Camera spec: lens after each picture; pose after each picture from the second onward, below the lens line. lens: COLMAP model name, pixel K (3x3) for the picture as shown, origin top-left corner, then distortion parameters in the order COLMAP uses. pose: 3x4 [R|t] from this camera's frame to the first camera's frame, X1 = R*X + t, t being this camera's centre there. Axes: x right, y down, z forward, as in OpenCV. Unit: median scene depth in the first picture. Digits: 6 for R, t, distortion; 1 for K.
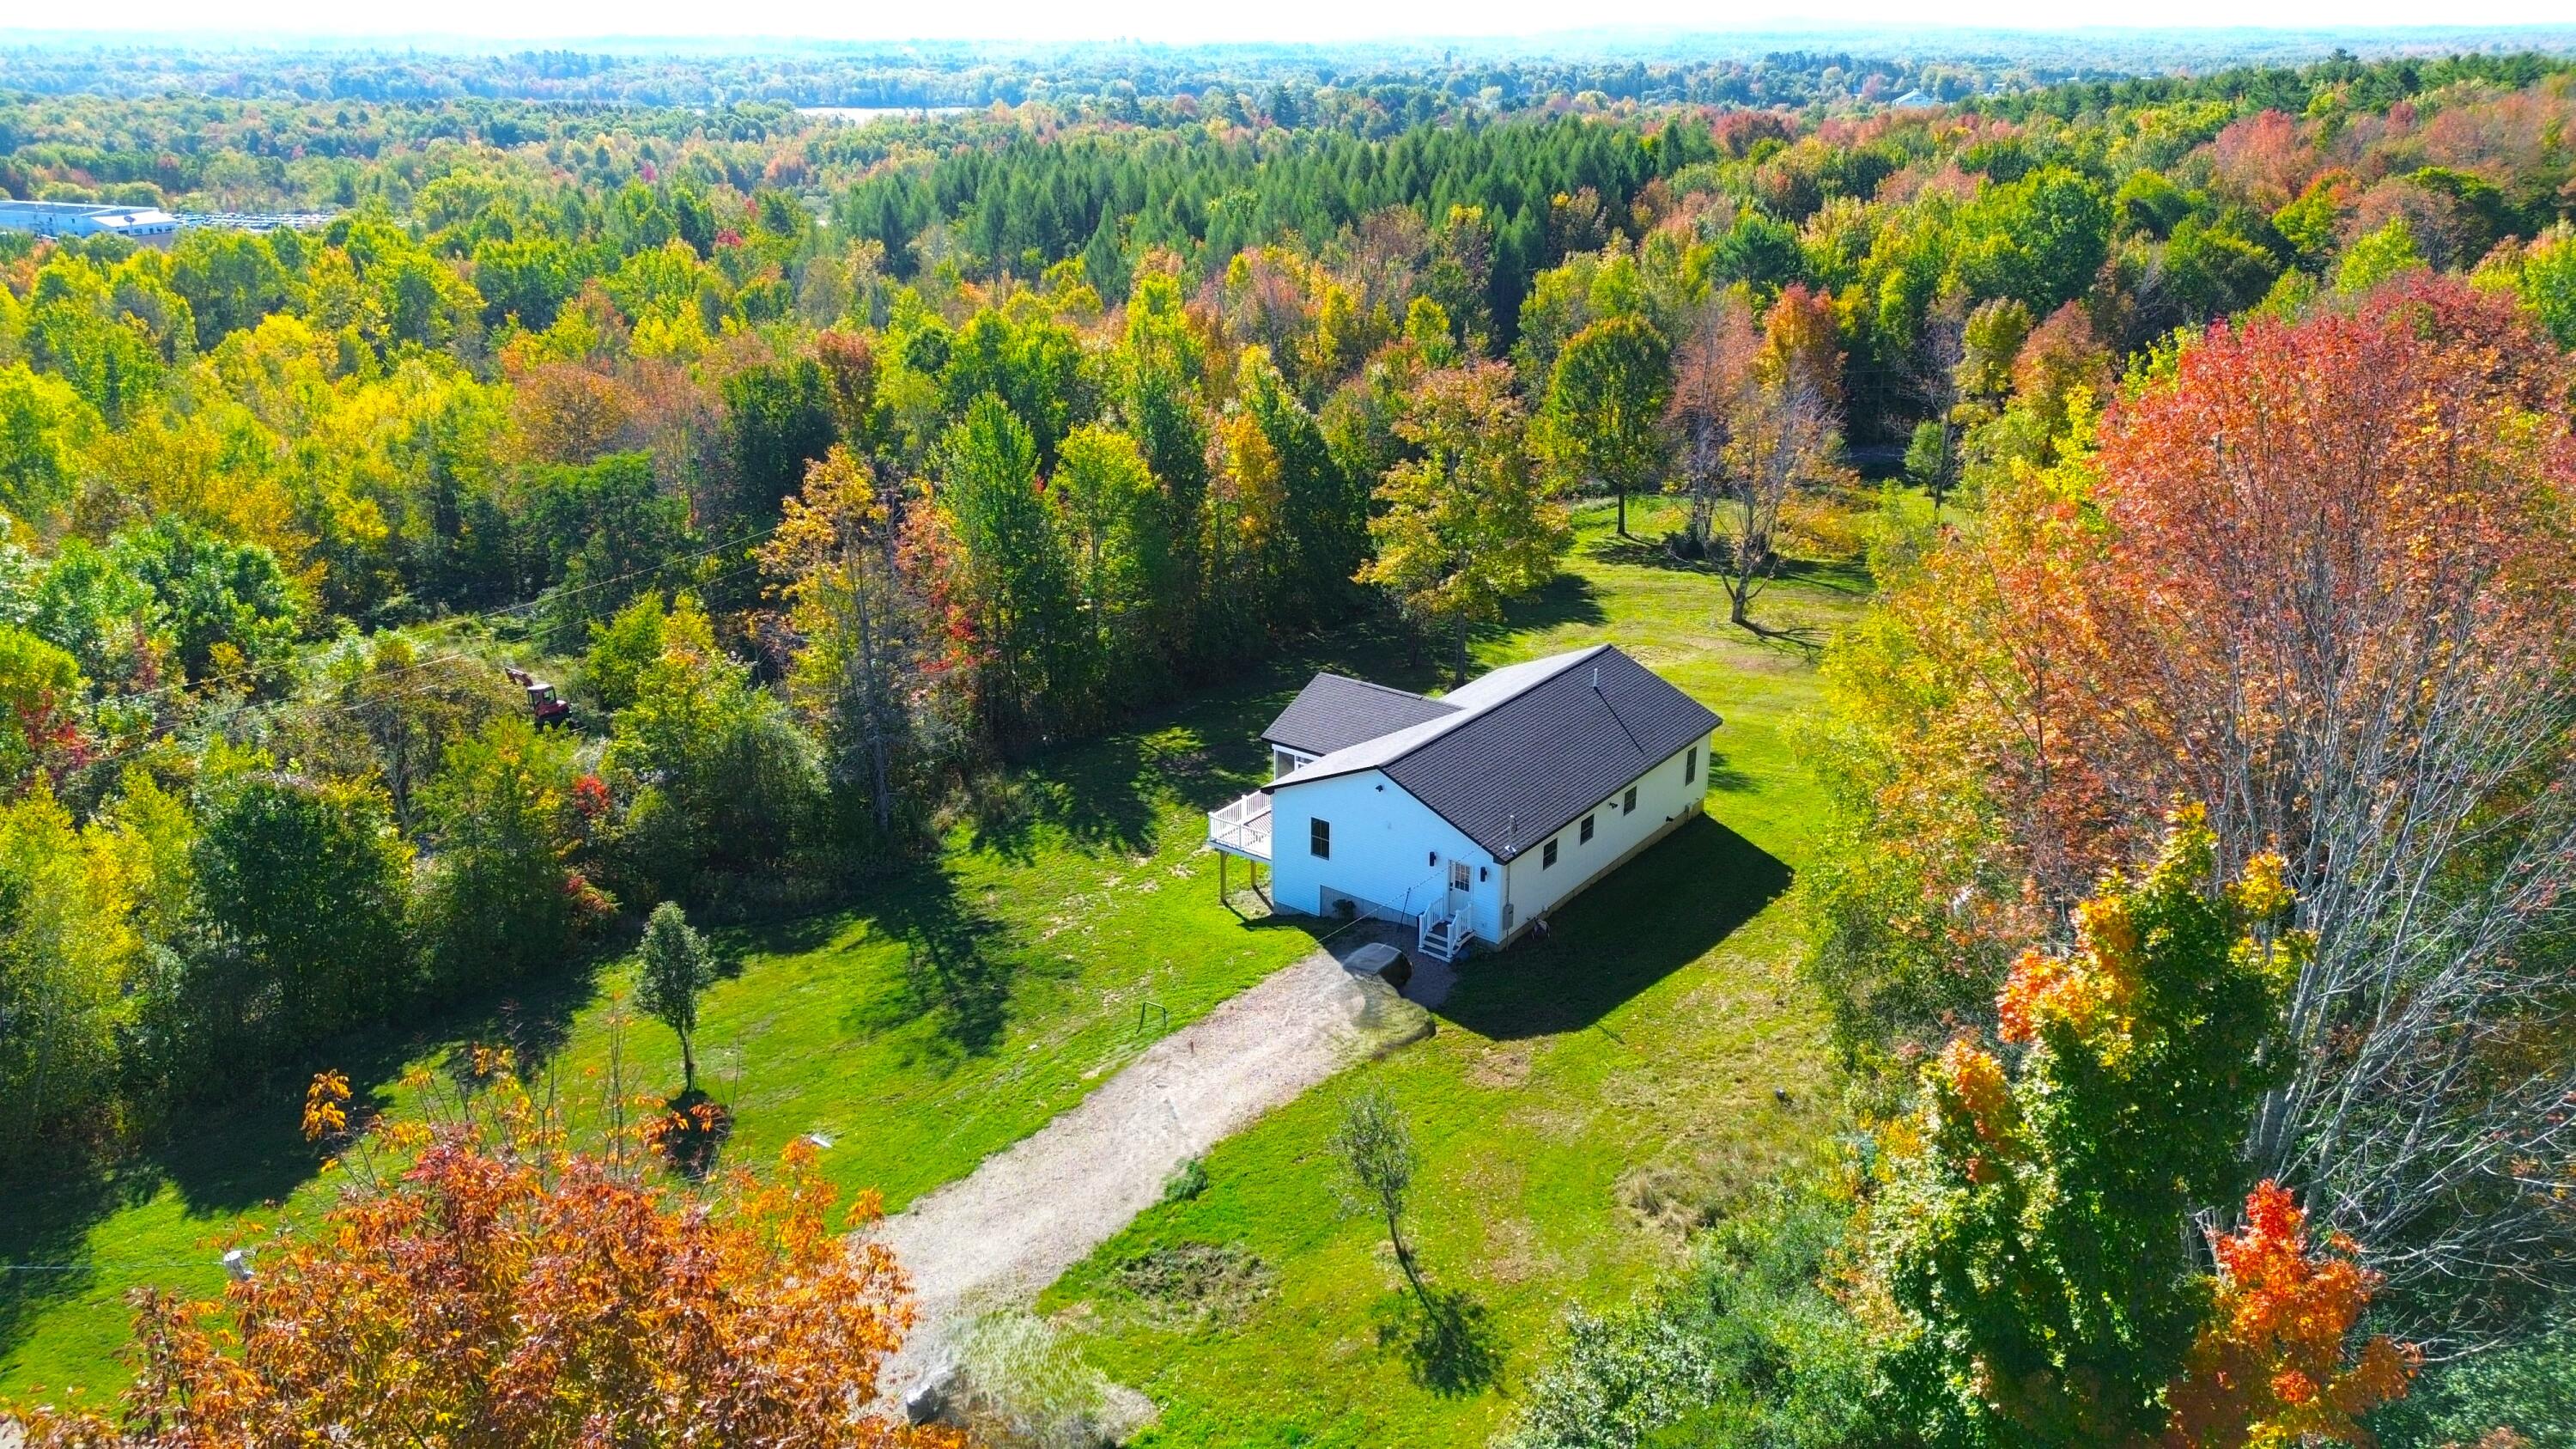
lens RADIAL K [[1818.4, 0, 1288.0], [0, 1818.4, 724.5], [0, 0, 1]] dist [0.114024, -0.120642]
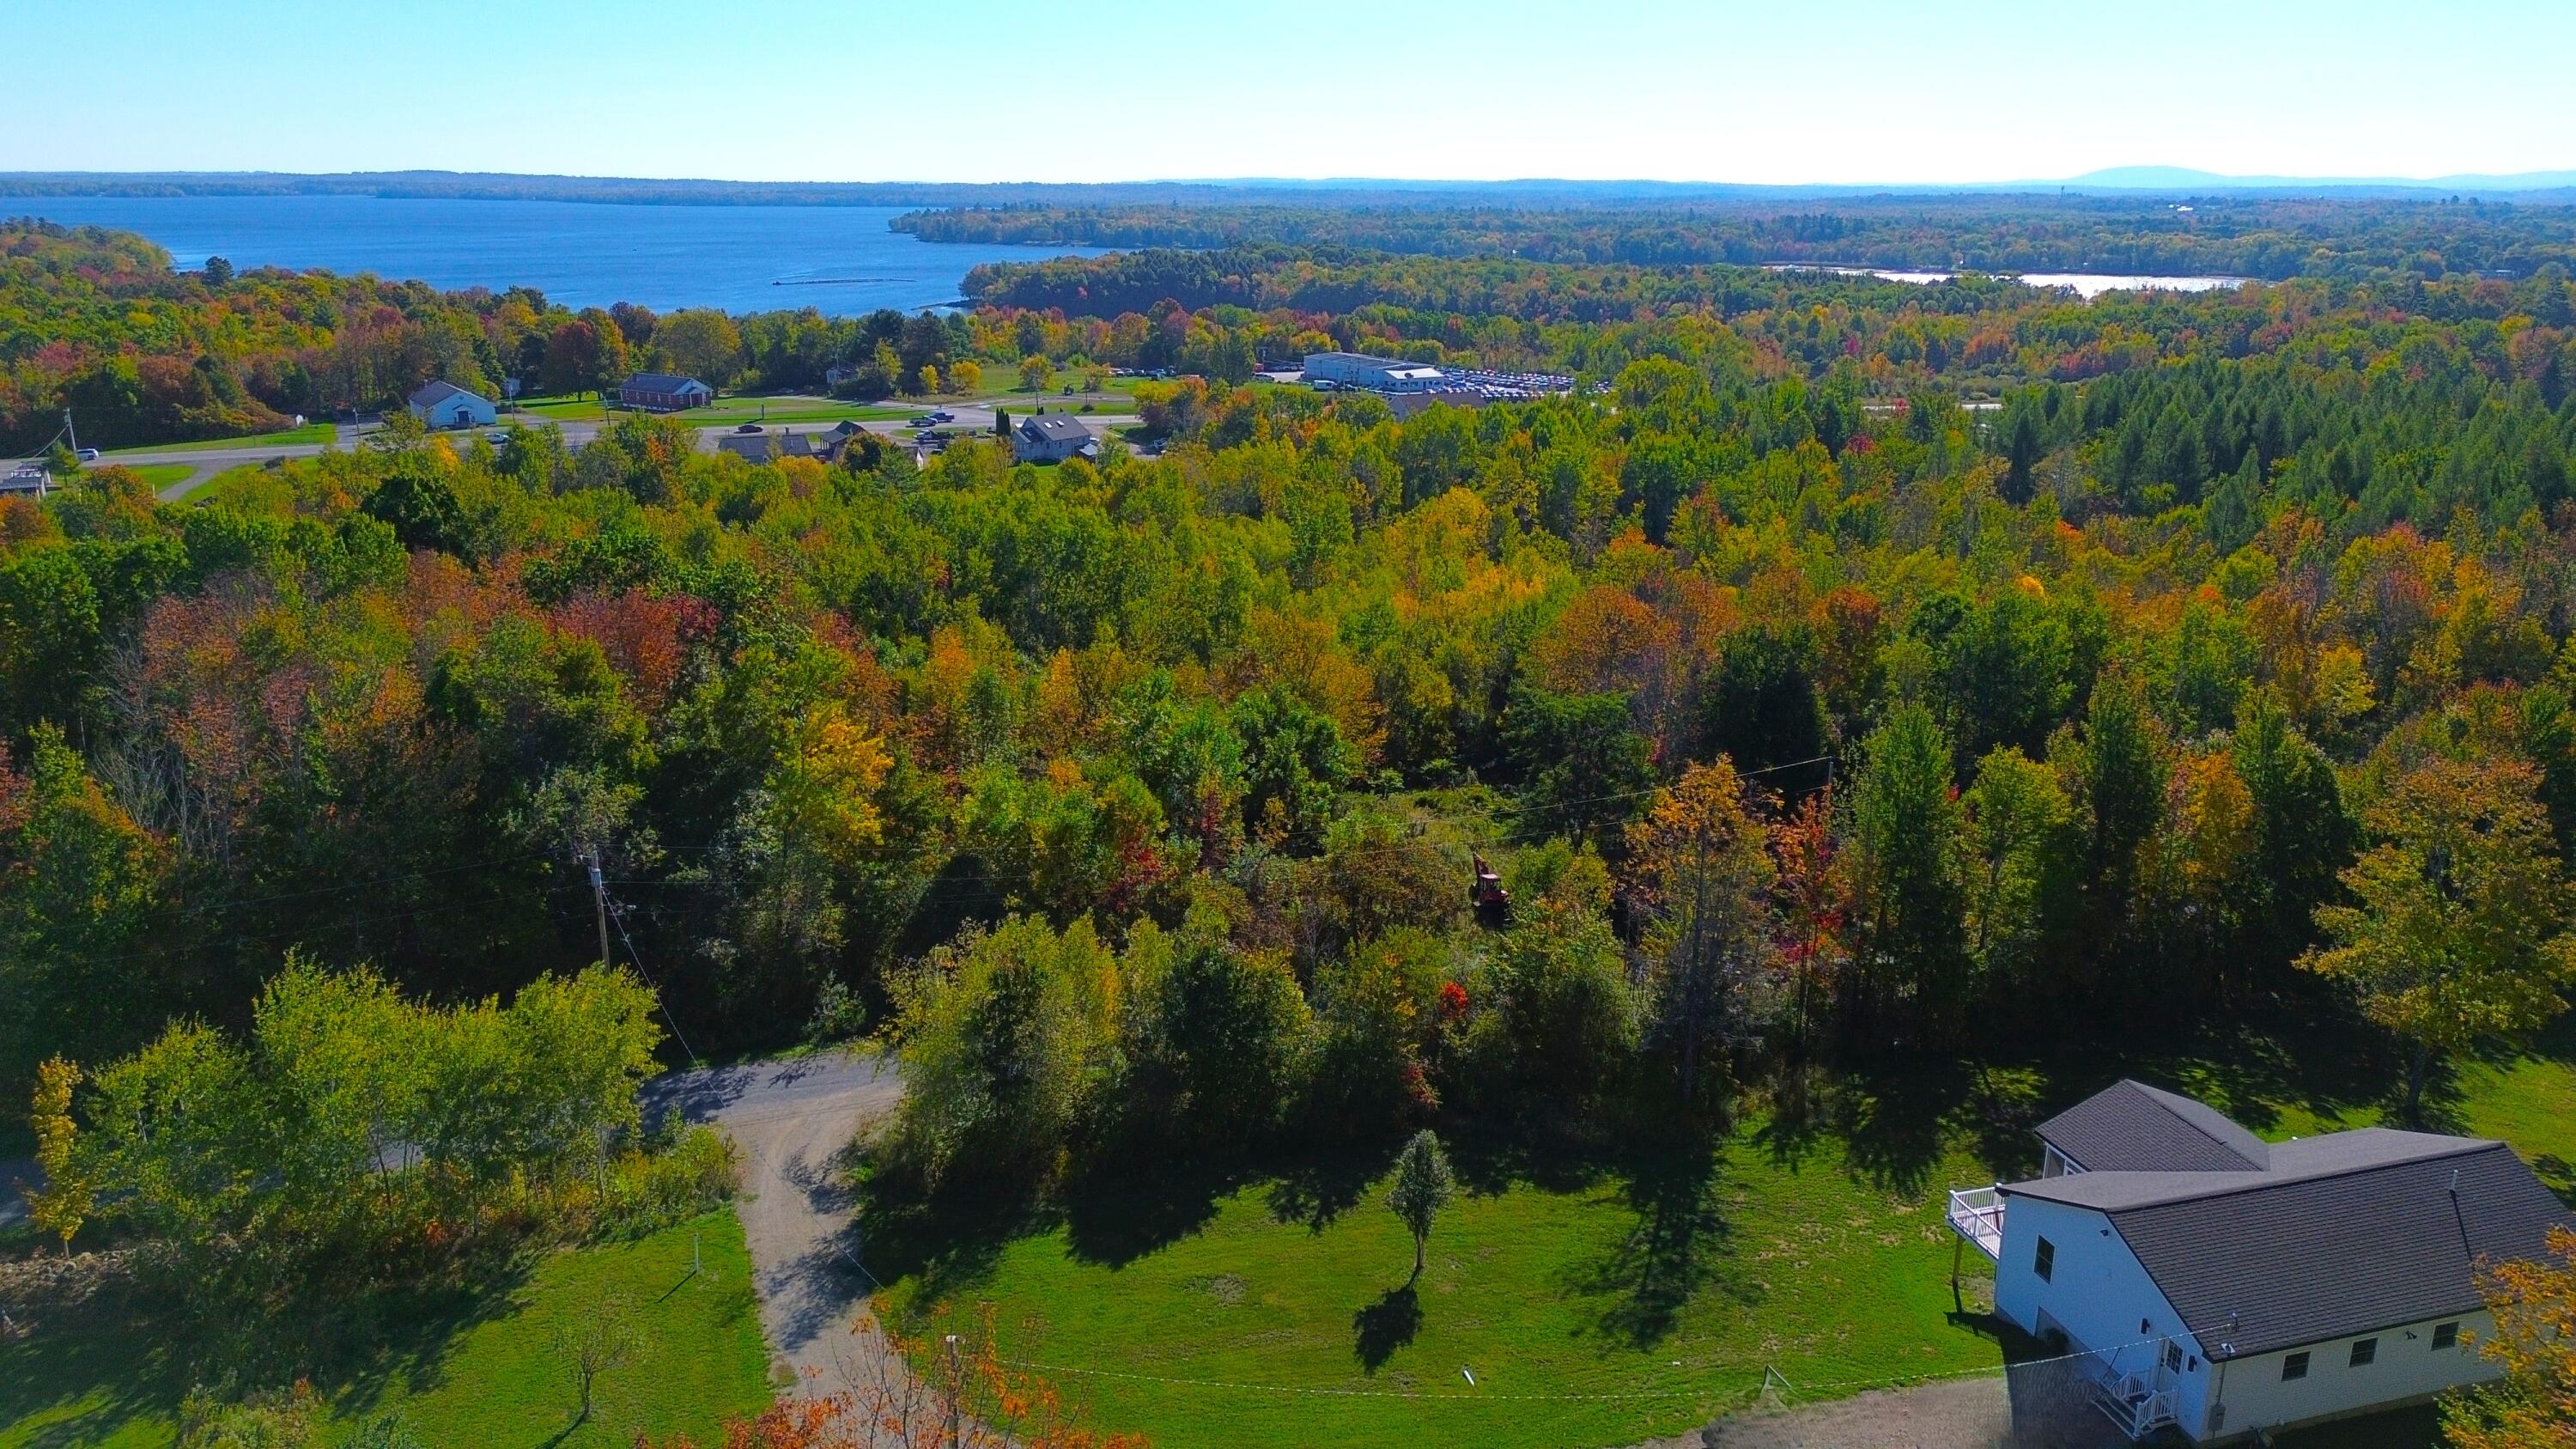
lens RADIAL K [[1818.4, 0, 1288.0], [0, 1818.4, 724.5], [0, 0, 1]] dist [0.114024, -0.120642]
pose [[0.809053, 0.177919, -0.560160, 0.109286], [-0.219550, 0.975574, -0.007238, -0.067083], [0.545190, 0.128839, 0.828353, -0.045326]]
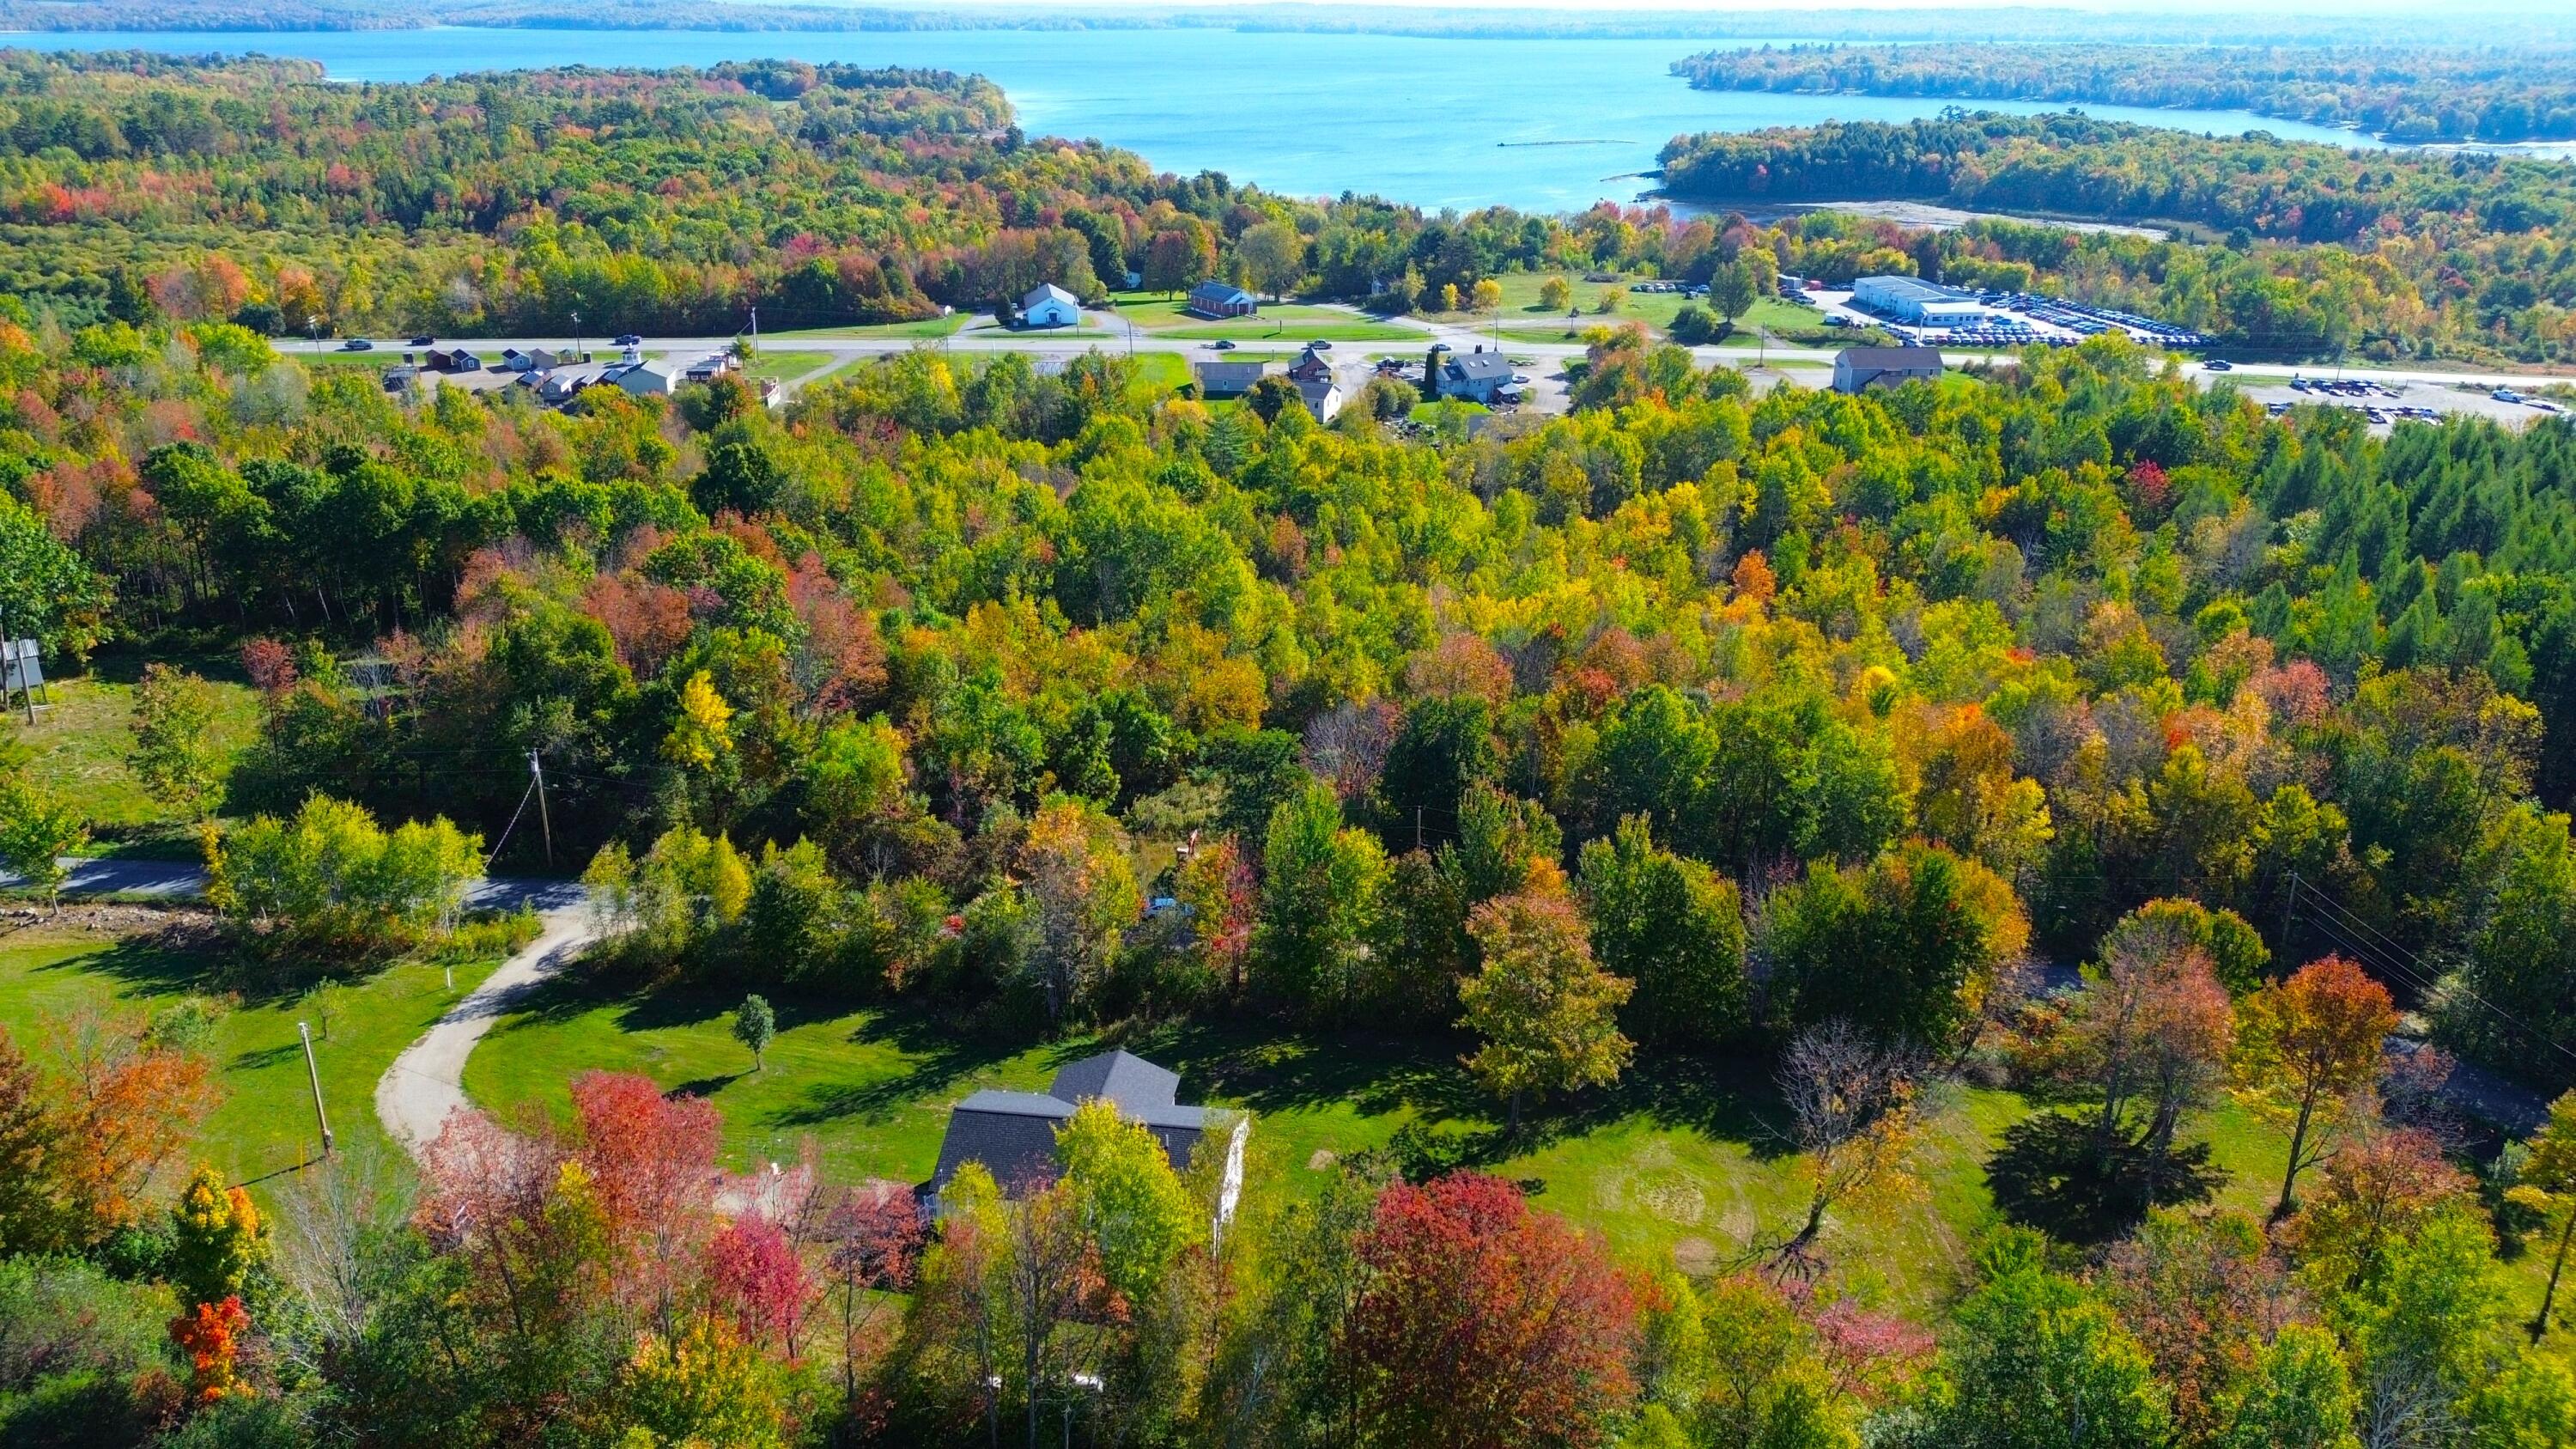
lens RADIAL K [[1818.4, 0, 1288.0], [0, 1818.4, 724.5], [0, 0, 1]] dist [0.114024, -0.120642]
pose [[0.499967, 0.327227, -0.801845, 0.769810], [-0.318781, 0.930401, 0.180924, -0.377684], [0.805240, 0.165157, 0.569484, 0.101554]]
